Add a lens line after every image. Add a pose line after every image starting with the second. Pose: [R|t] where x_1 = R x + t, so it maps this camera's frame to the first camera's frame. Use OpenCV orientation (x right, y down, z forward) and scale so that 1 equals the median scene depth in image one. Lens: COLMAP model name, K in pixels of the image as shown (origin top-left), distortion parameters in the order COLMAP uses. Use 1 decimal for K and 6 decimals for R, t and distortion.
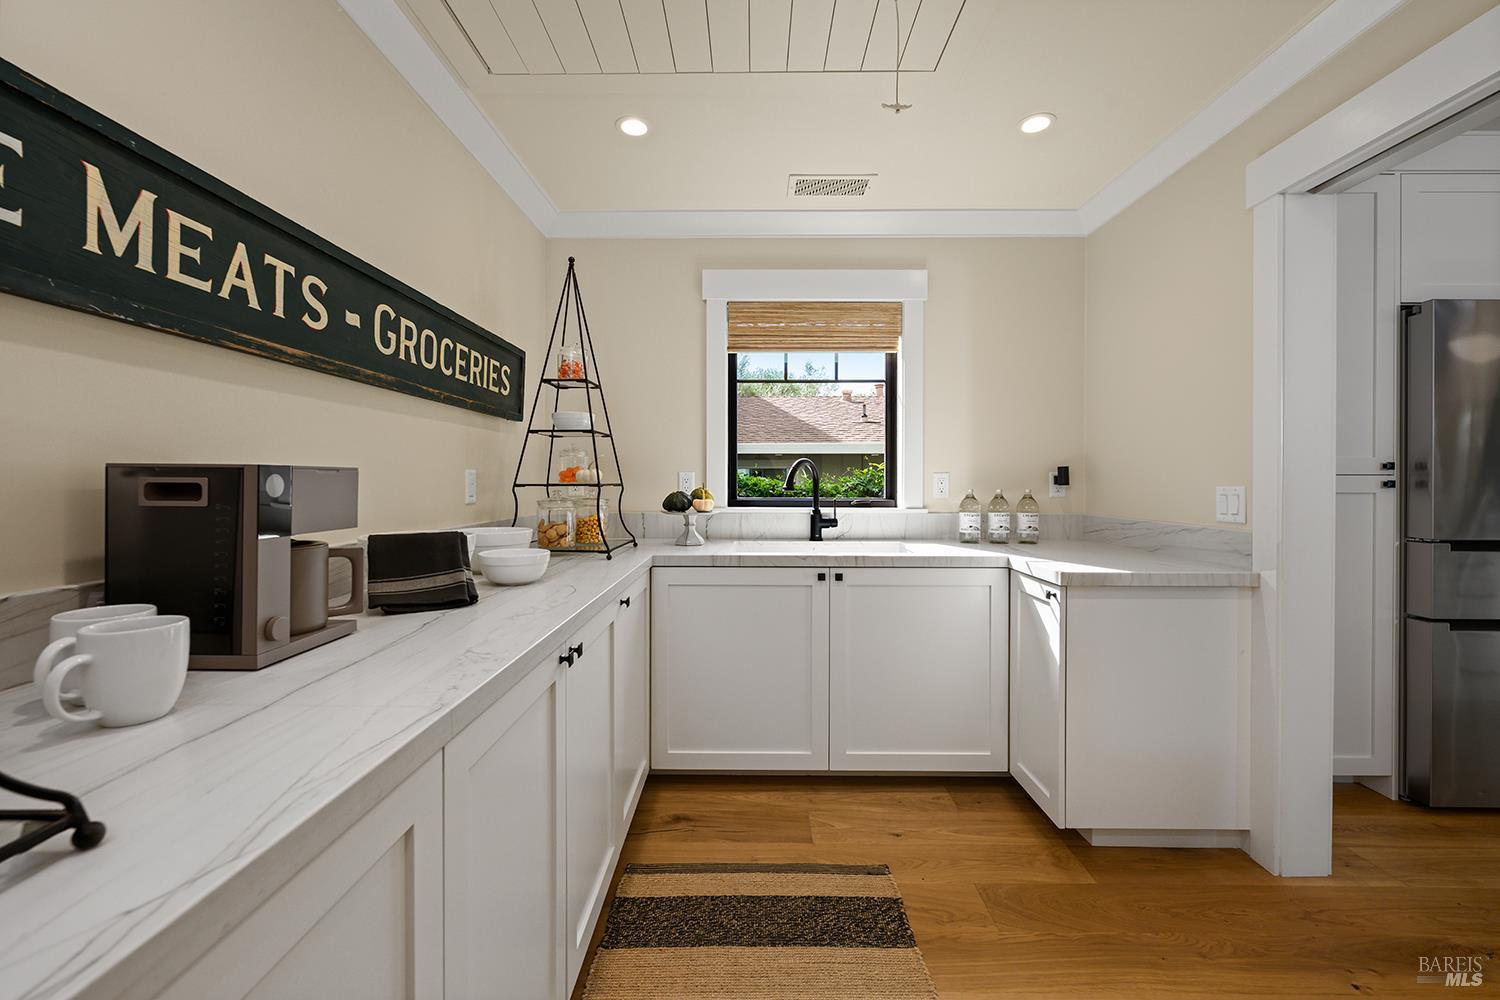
lens RADIAL K [[624.5, 0, 730.3], [0, 624.5, 476.7], [0, 0, 1]] dist [-0.002029, 0.000046]
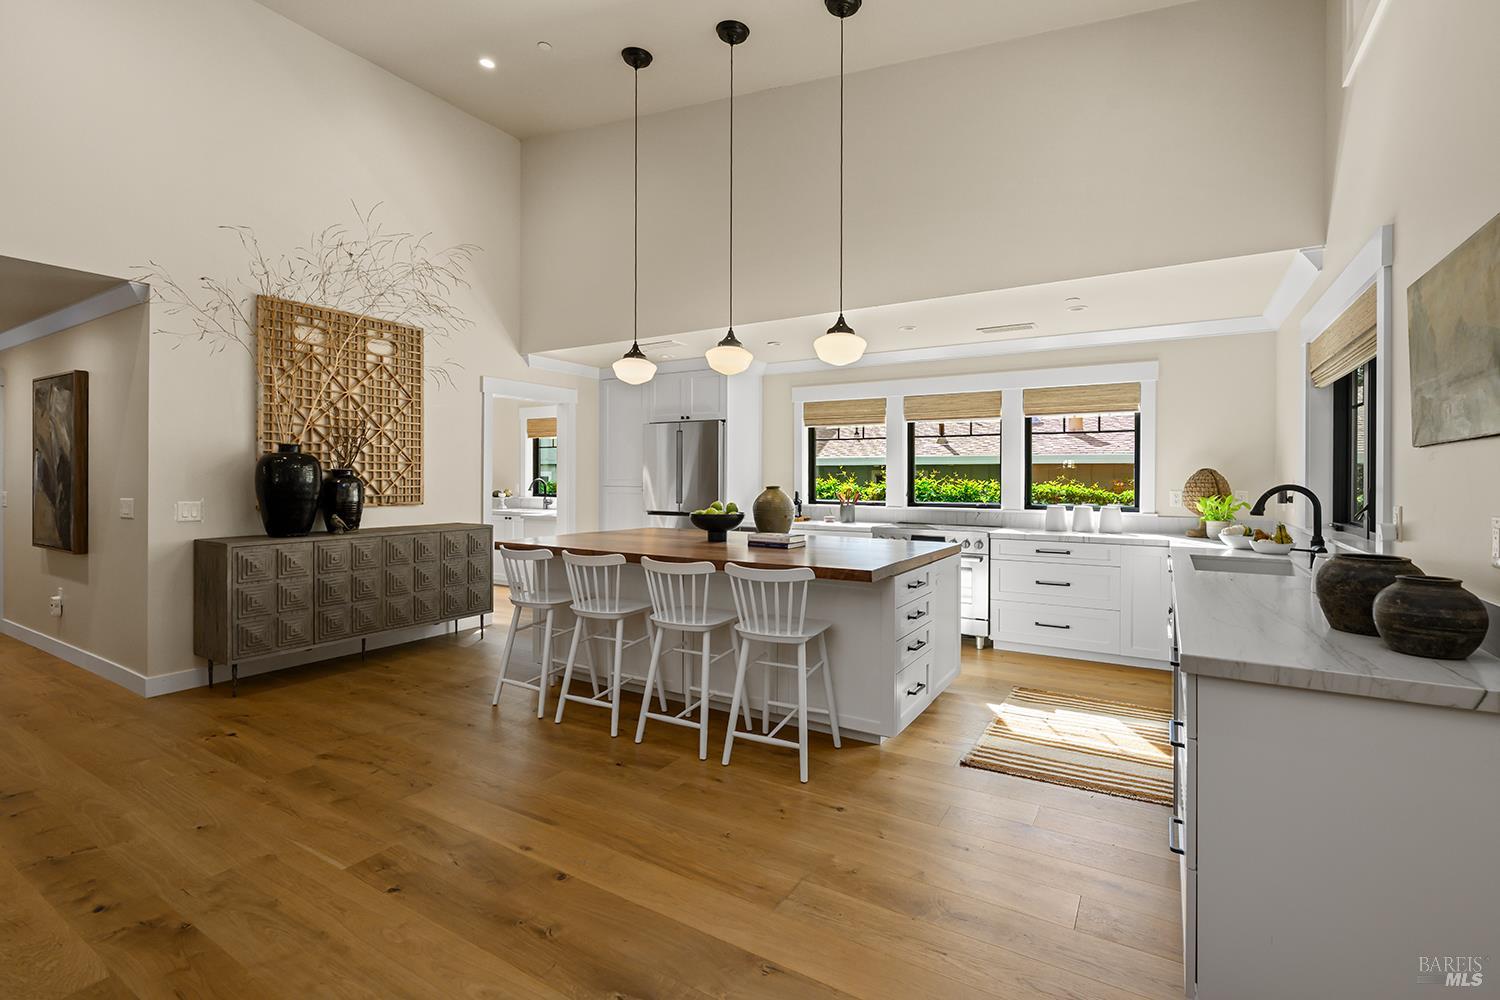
lens RADIAL K [[680.9, 0, 747.0], [0, 680.9, 477.2], [0, 0, 1]] dist [0.000829, -0.000034]
pose [[0.868258, -0.001400, -0.496111, 0.253930], [-0.001145, 0.999988, -0.004826, -0.027540], [0.496112, 0.004758, 0.868245, -0.956691]]
